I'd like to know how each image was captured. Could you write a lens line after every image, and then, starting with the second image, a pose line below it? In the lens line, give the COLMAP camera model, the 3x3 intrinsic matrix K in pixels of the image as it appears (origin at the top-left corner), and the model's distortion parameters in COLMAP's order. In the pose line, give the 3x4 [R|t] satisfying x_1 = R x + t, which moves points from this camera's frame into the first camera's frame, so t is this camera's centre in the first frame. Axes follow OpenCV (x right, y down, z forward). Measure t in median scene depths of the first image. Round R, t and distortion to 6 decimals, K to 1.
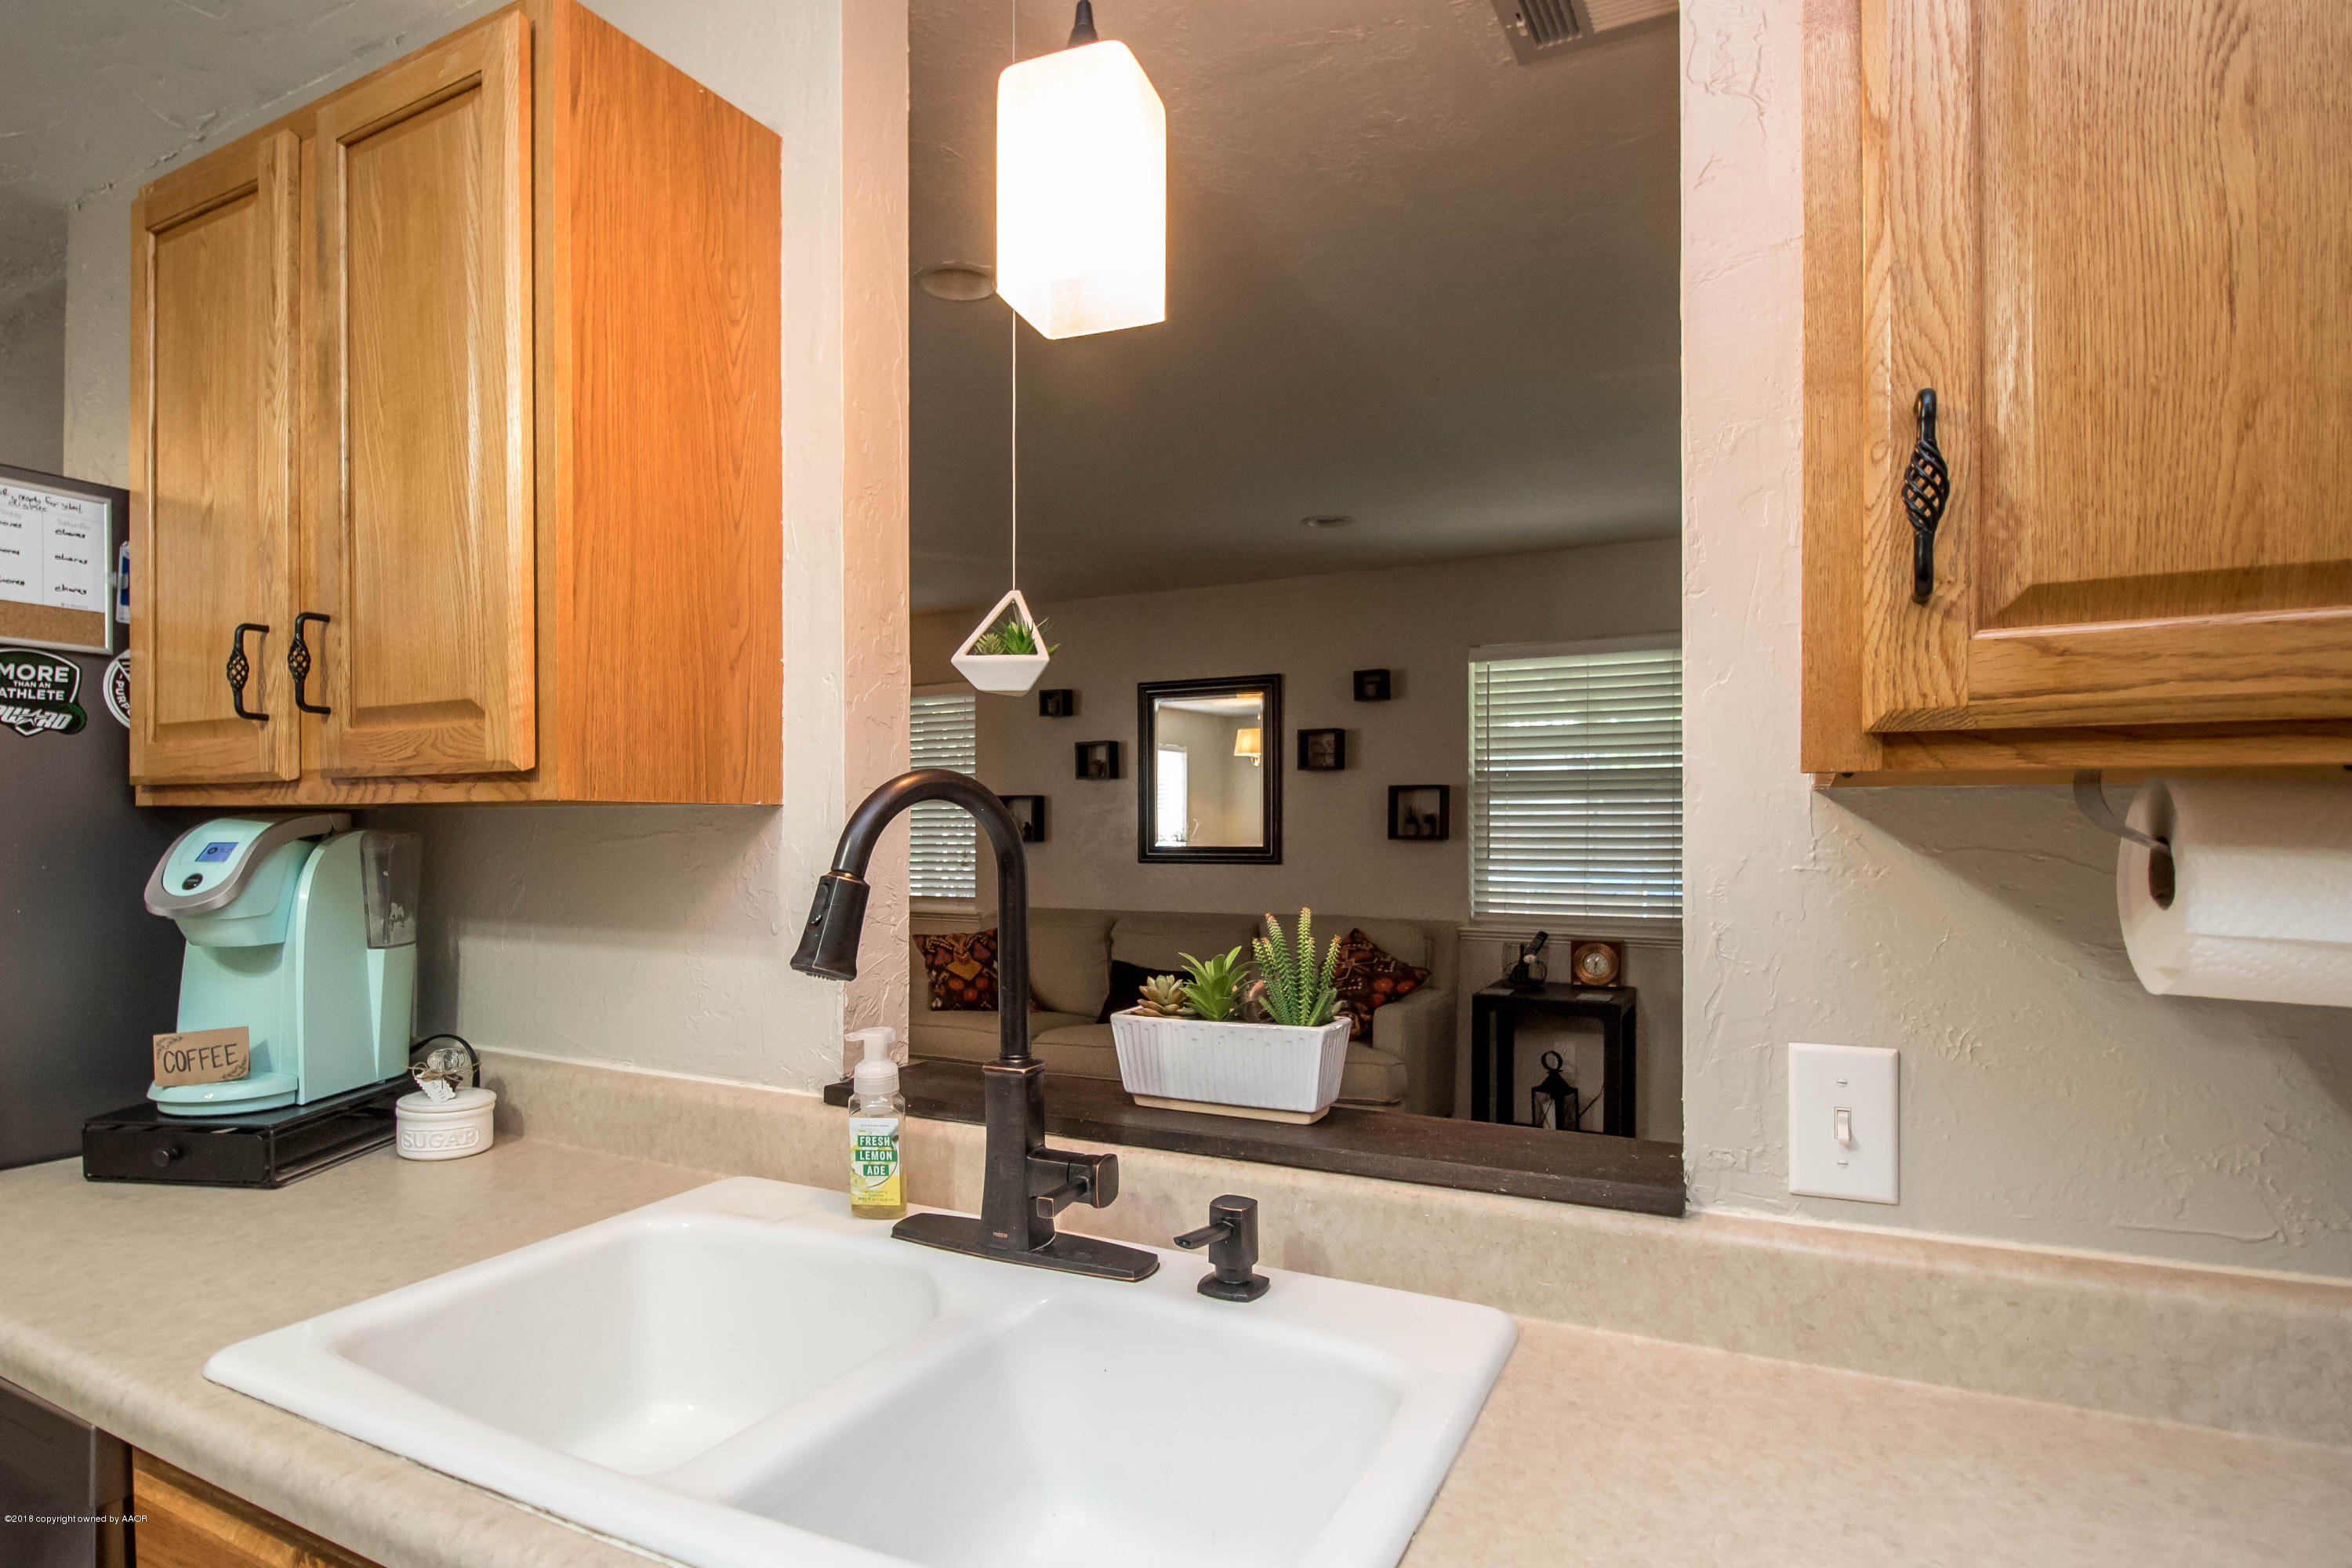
lens RADIAL K [[1247.0, 0, 1074.6], [0, 1247.0, 829.1], [0, 0, 1]] dist [-0.006858, -0.009957]
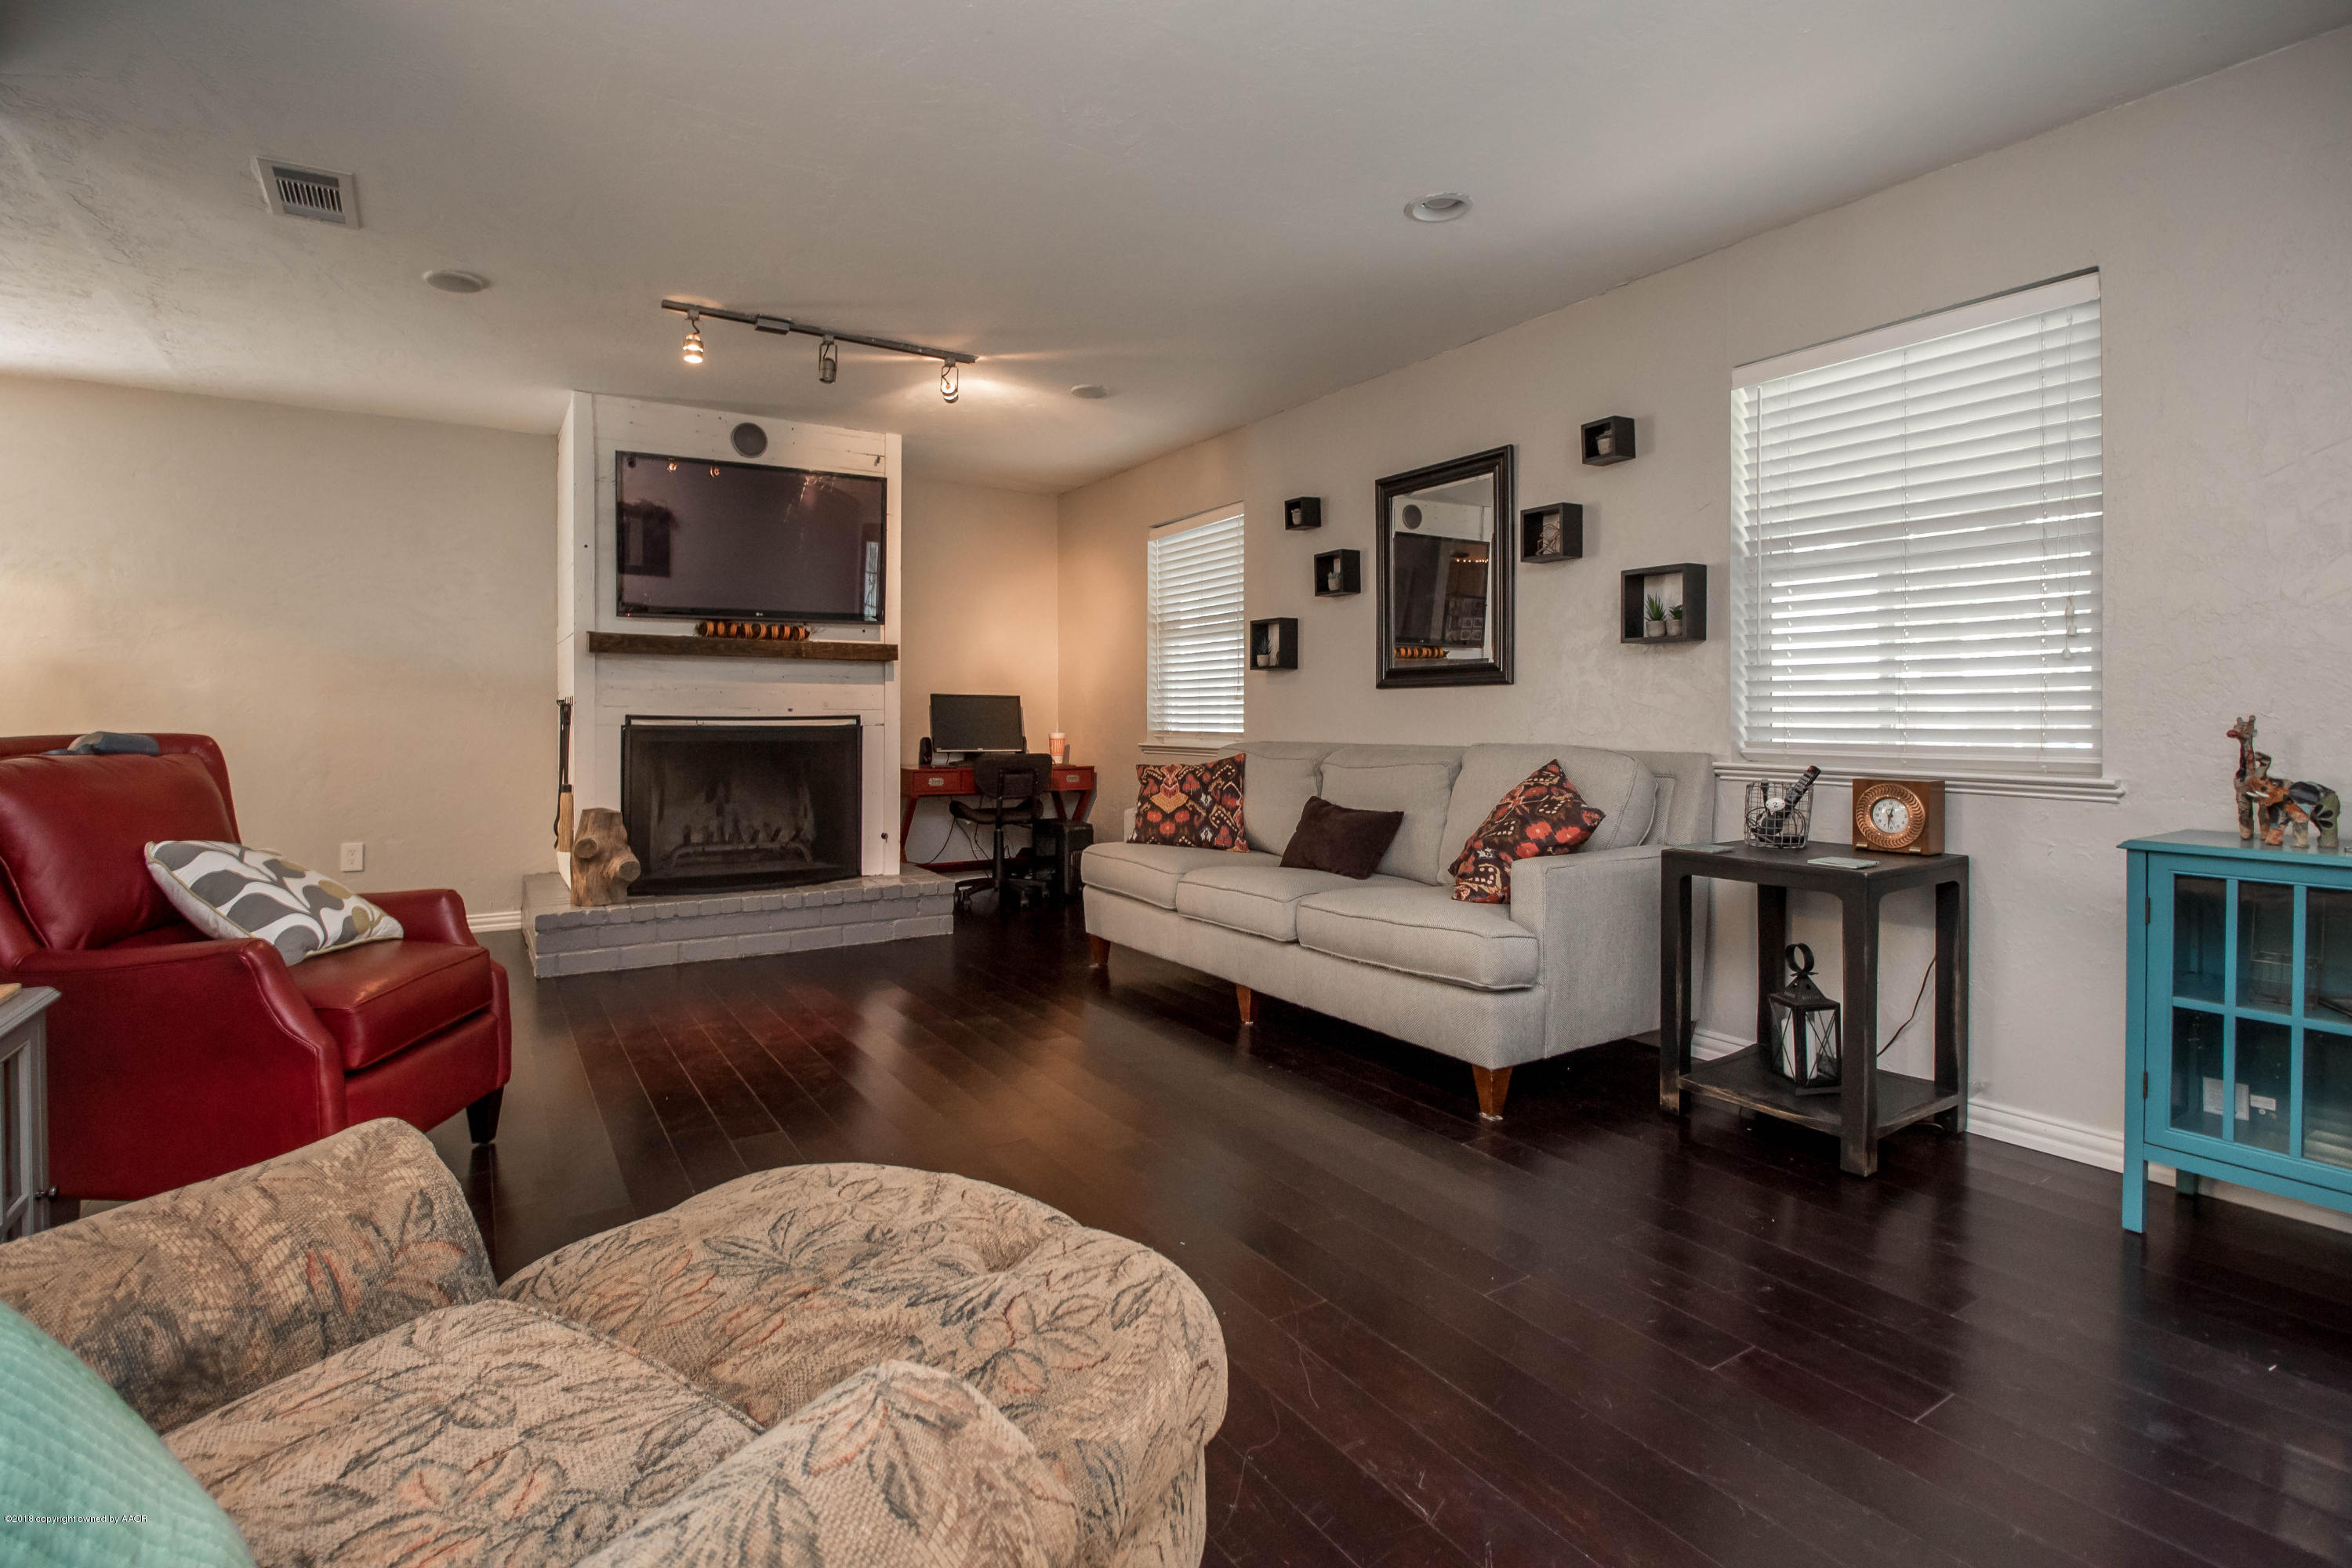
lens RADIAL K [[1112.3, 0, 1203.2], [0, 1112.3, 729.0], [0, 0, 1]] dist [-0.007900, -0.002605]
pose [[0.884205, 0.004001, -0.467082, 1.395687], [0.002706, 0.999903, 0.013688, 0.203209], [0.467091, -0.013367, 0.884108, 1.198243]]
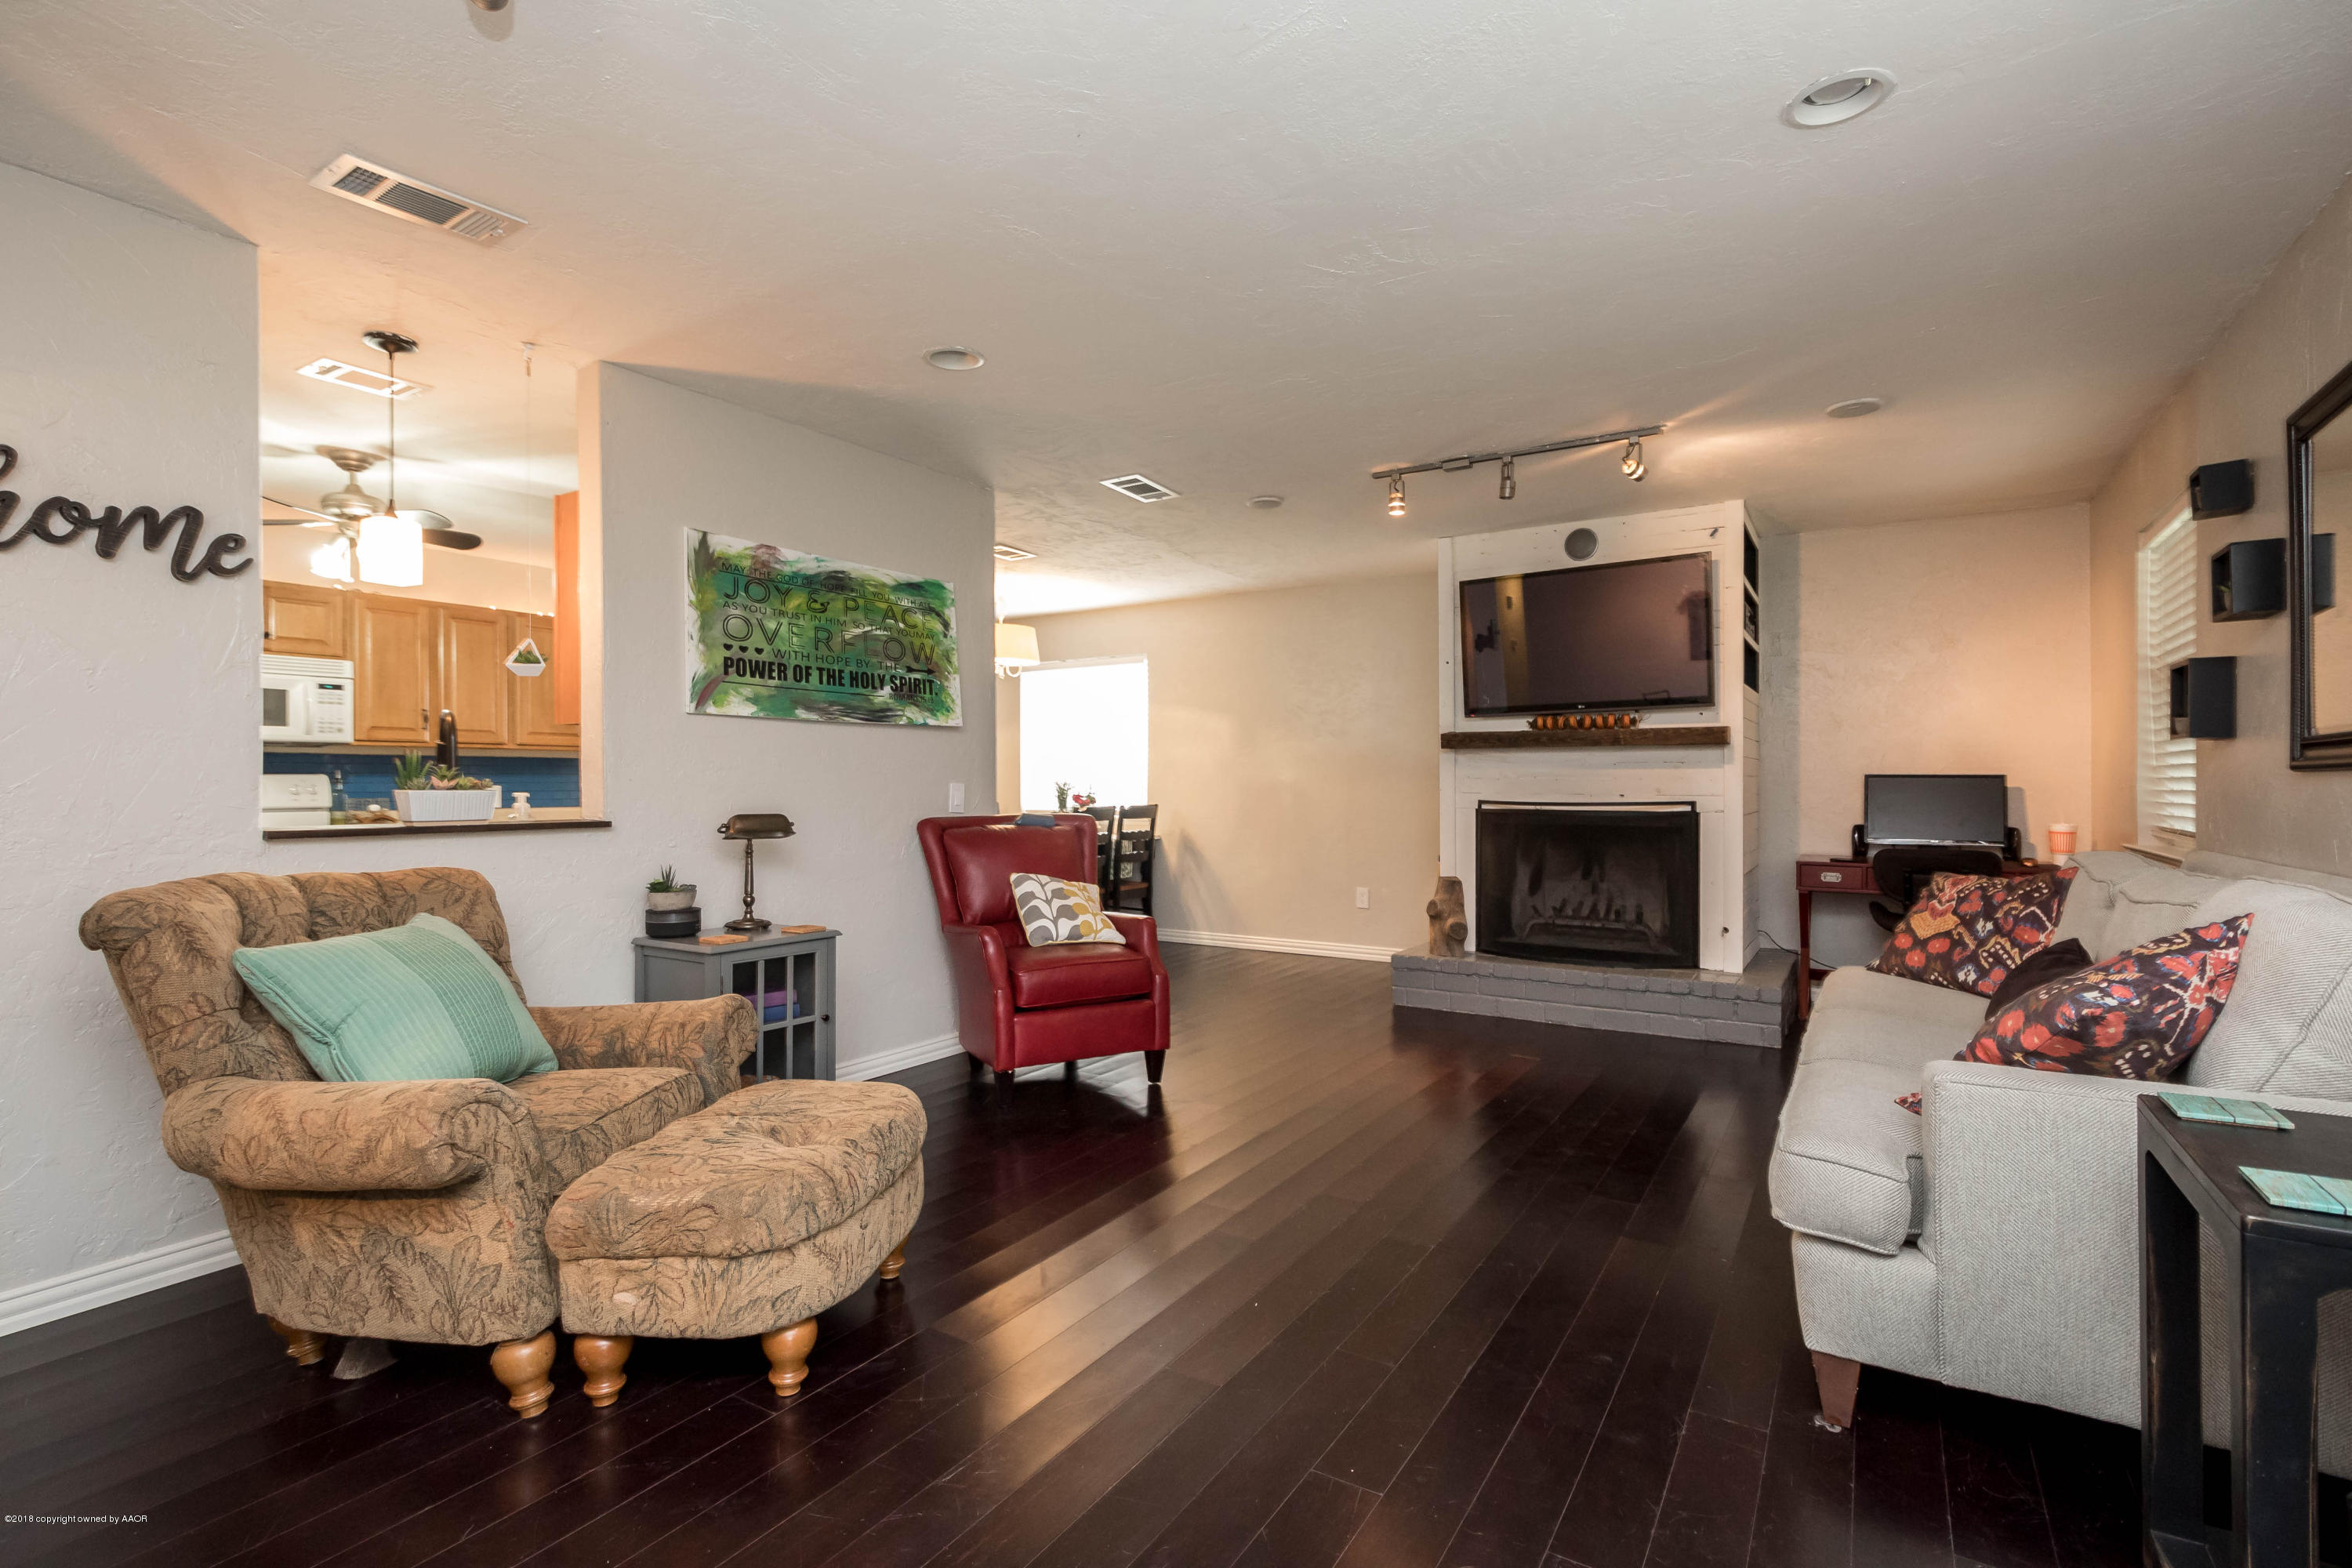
lens RADIAL K [[1112.3, 0, 1171.7], [0, 1112.3, 786.8], [0, 0, 1]] dist [-0.007900, -0.002605]
pose [[-0.068238, 0.001278, -0.997668, 2.439459], [0.005293, 0.999986, 0.000919, 0.139512], [0.997655, -0.005218, -0.068244, 2.657184]]
